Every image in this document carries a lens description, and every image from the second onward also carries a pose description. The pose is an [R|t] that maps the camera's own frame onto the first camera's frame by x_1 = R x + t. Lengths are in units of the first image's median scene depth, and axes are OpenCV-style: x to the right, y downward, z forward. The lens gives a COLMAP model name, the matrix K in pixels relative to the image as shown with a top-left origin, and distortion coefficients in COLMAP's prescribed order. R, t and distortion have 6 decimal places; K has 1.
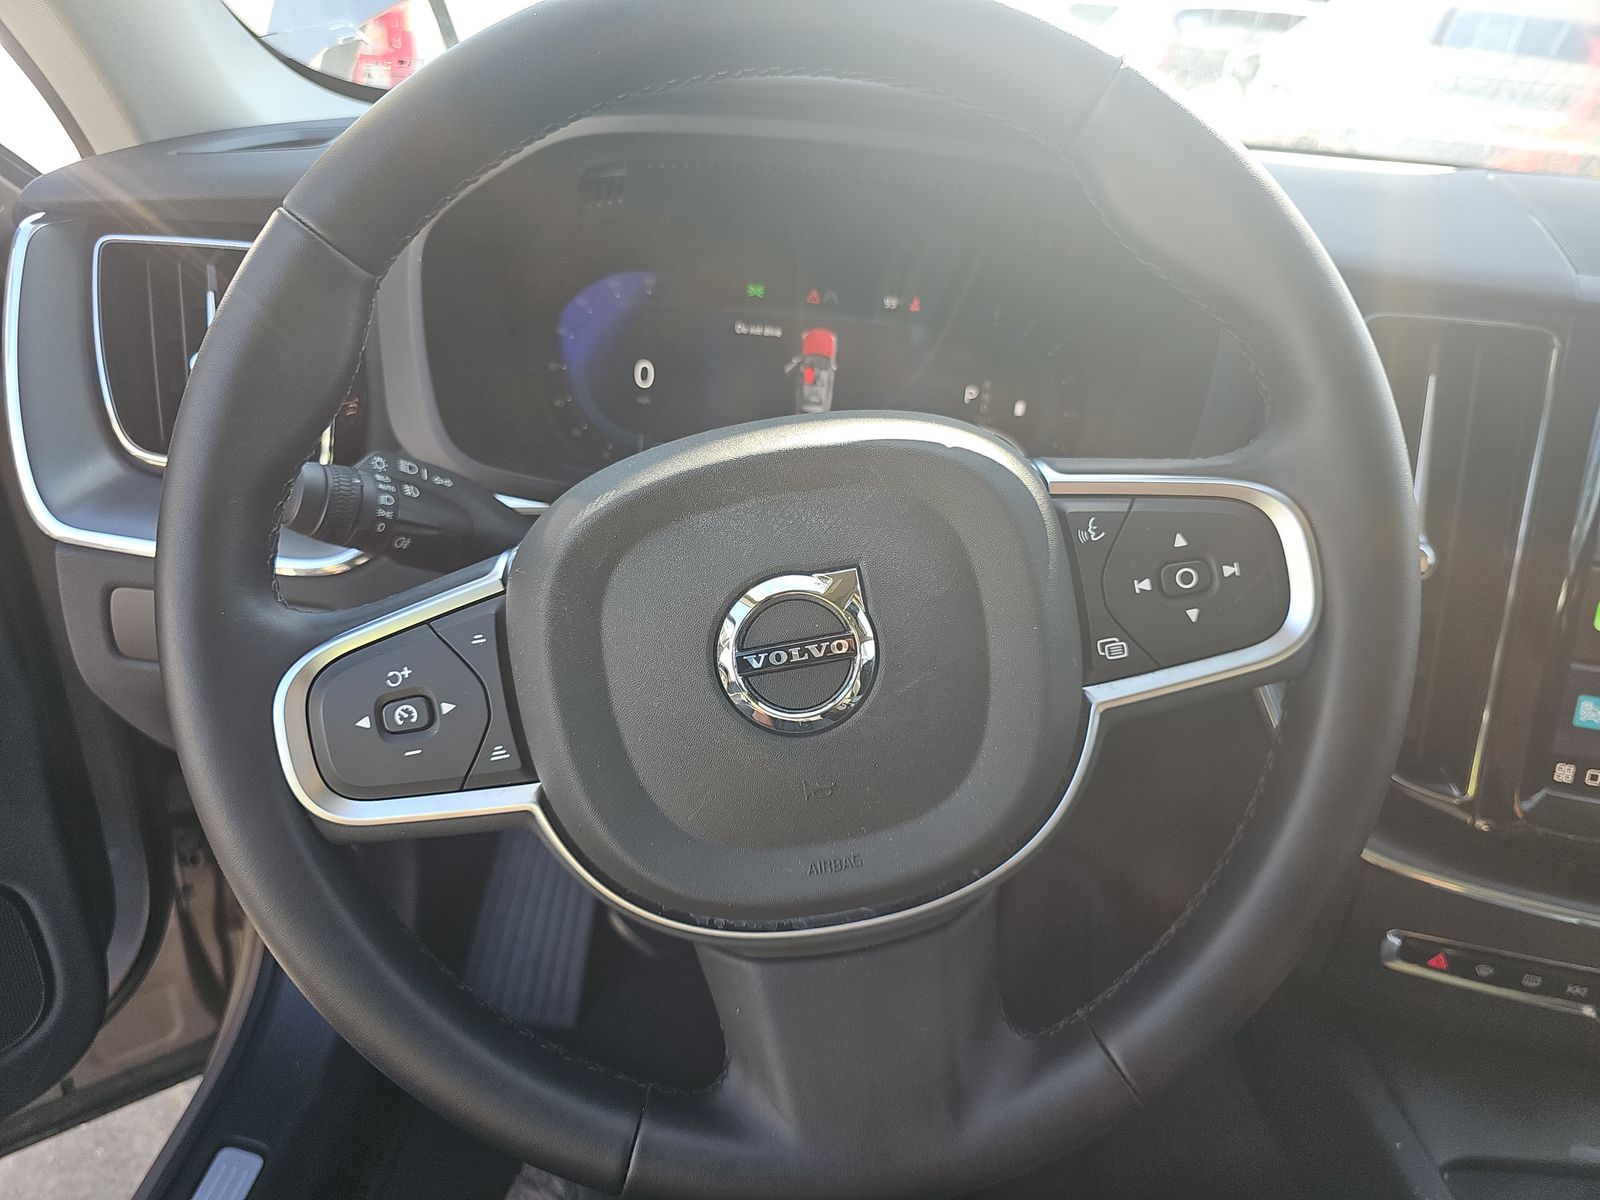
lens RADIAL K [[1042.2, 0, 853.5], [0, 1042.2, 605.0], [0, 0, 1]] dist [0.043645, -0.000040]
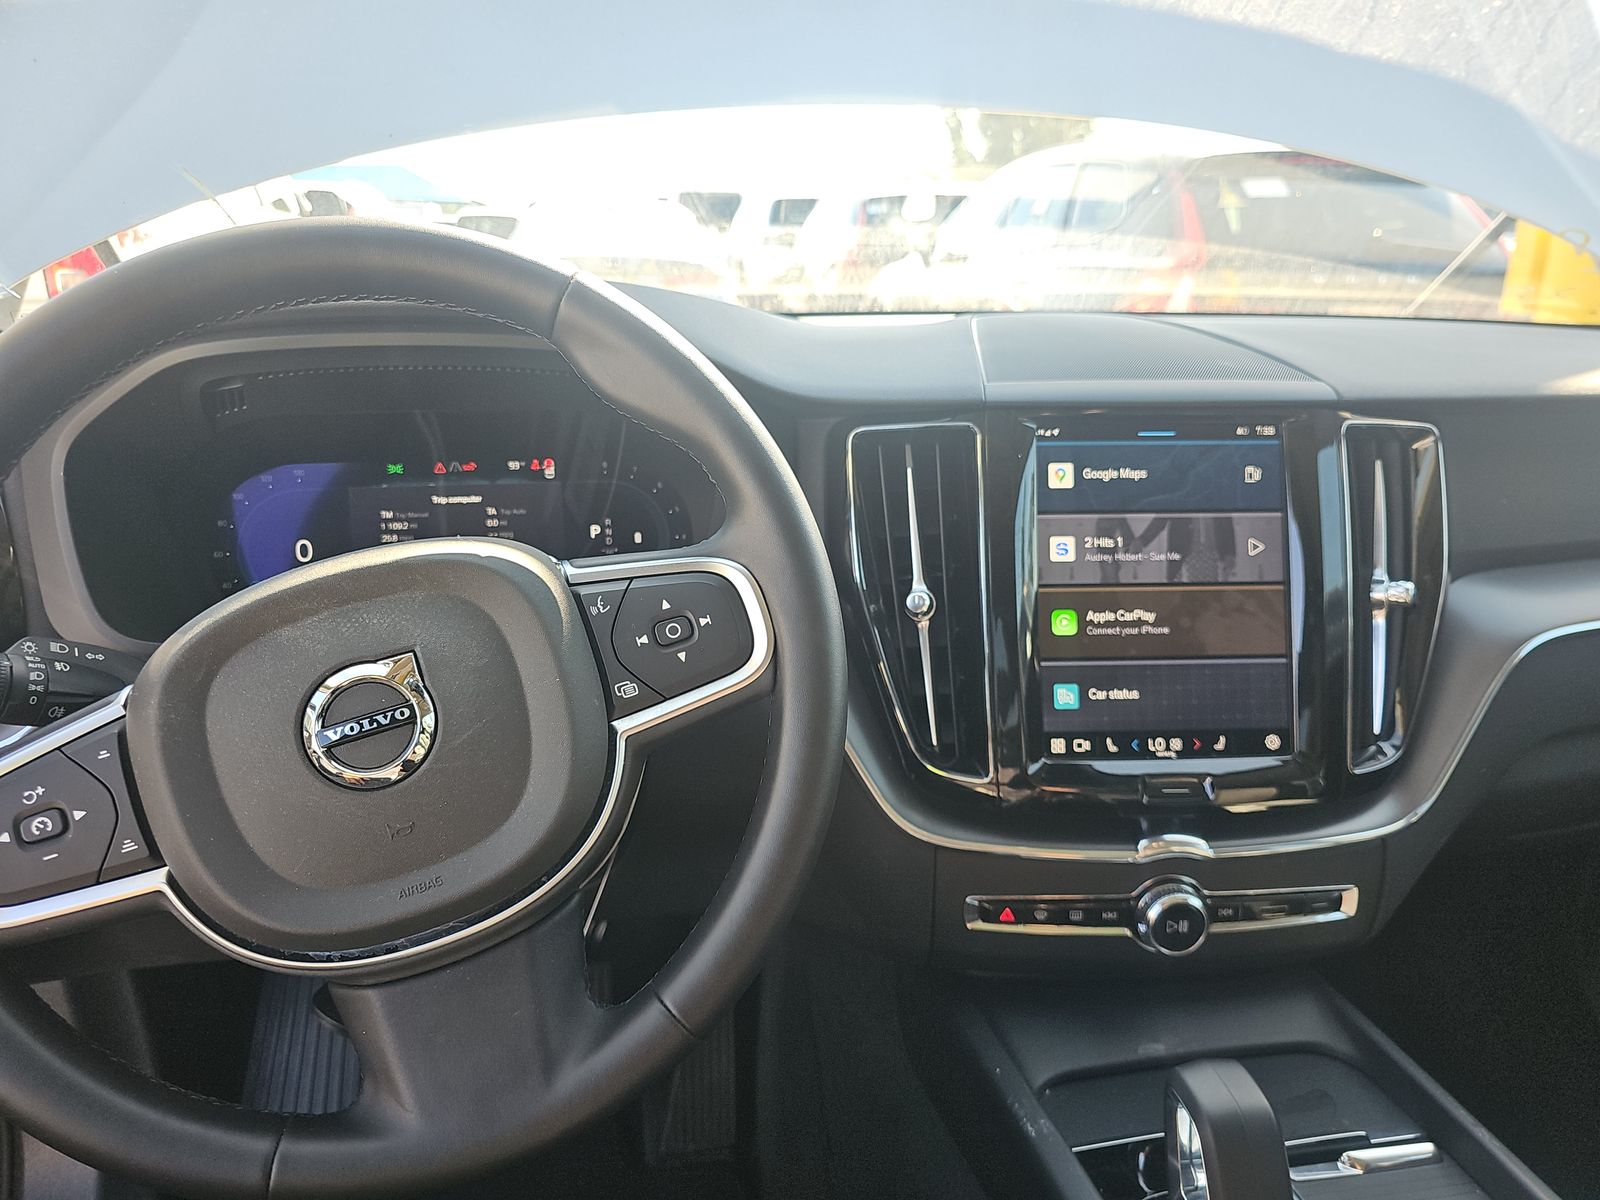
lens RADIAL K [[1077.3, 0, 800.0], [0, 1077.3, 600.0], [0, 0, 1]] dist [0.037121, -0.000340]
pose [[0.979035, -0.130943, 0.156028, 0.265647], [0.153472, 0.977844, -0.142364, 0.160136], [-0.133929, 0.163325, 0.977439, -0.399134]]
